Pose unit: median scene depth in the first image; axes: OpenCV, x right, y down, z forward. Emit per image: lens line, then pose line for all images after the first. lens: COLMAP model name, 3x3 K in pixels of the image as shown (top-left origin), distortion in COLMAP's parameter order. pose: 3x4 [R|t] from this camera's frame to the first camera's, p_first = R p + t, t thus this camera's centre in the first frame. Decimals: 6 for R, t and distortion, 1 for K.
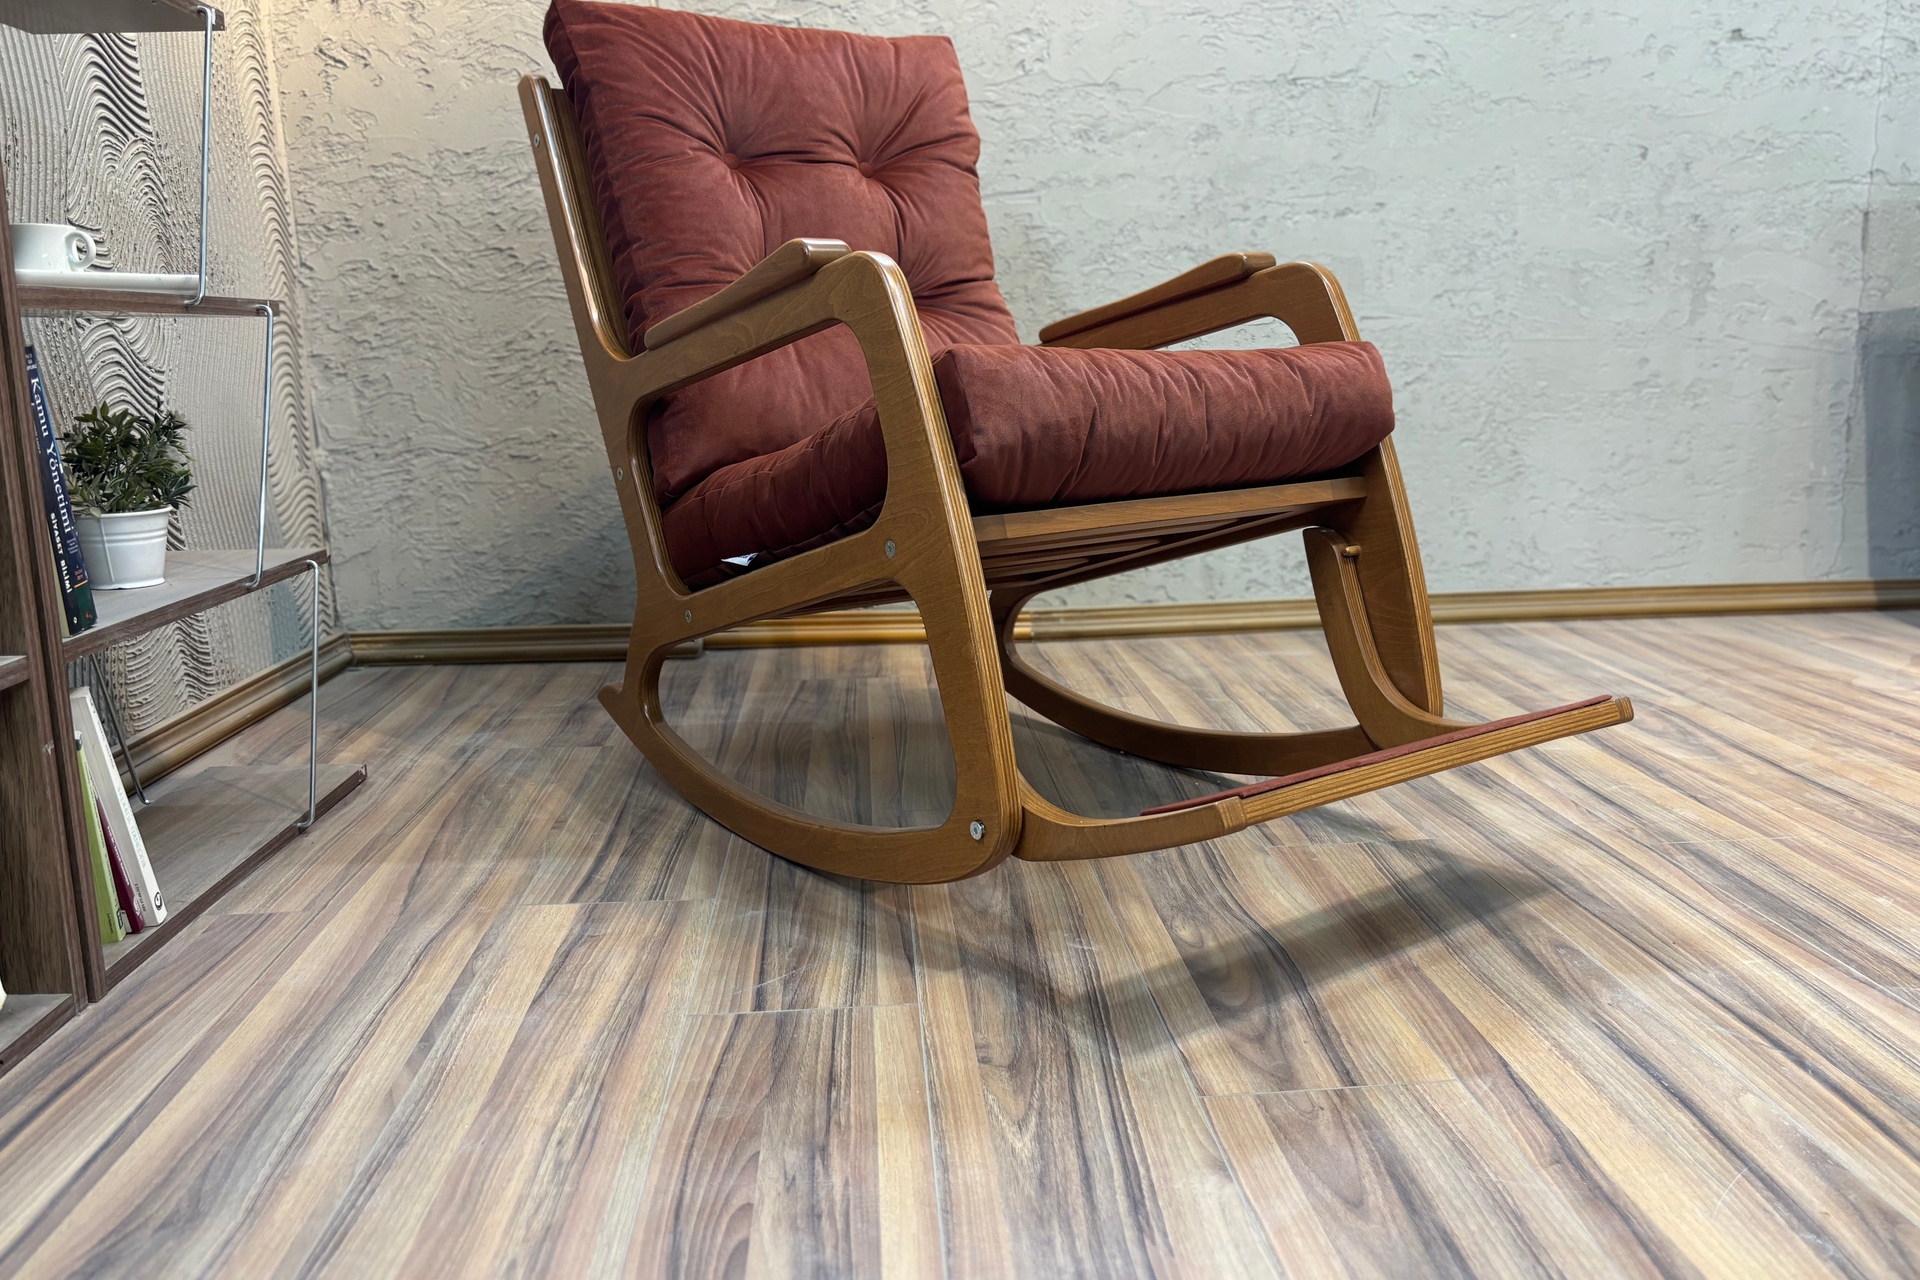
lens RADIAL K [[1486.0, 0, 959.2], [0, 1486.0, 651.4], [0, 0, 1]] dist [0.027366, -0.029013]
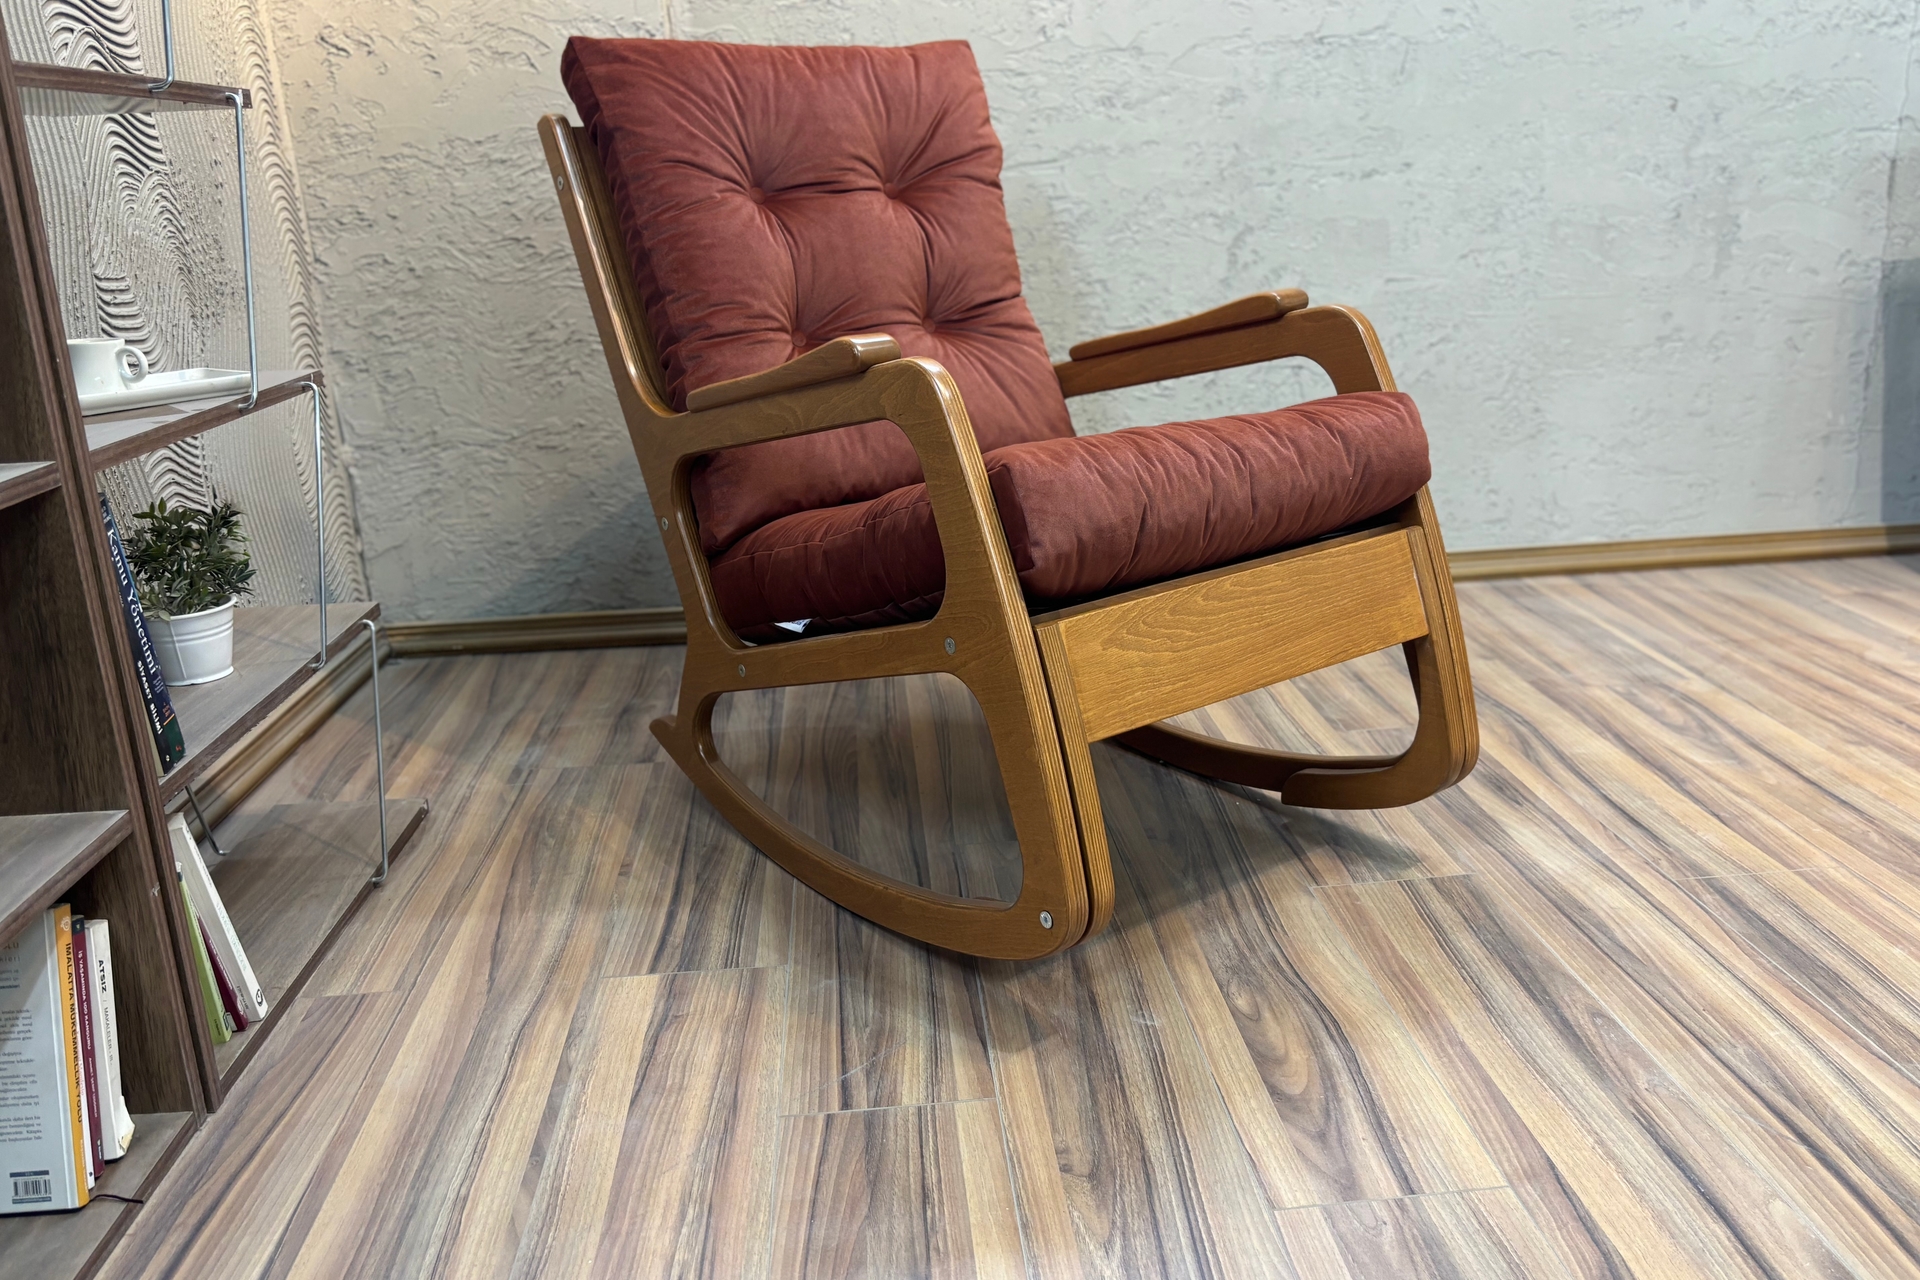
lens RADIAL K [[1486.0, 0, 978.6], [0, 1486.0, 647.1], [0, 0, 1]] dist [0.027366, -0.029013]
pose [[0.999612, -0.024159, 0.013896, -0.024811], [0.022577, 0.994267, 0.104514, -0.101506], [-0.016341, -0.104159, 0.994426, -0.011365]]
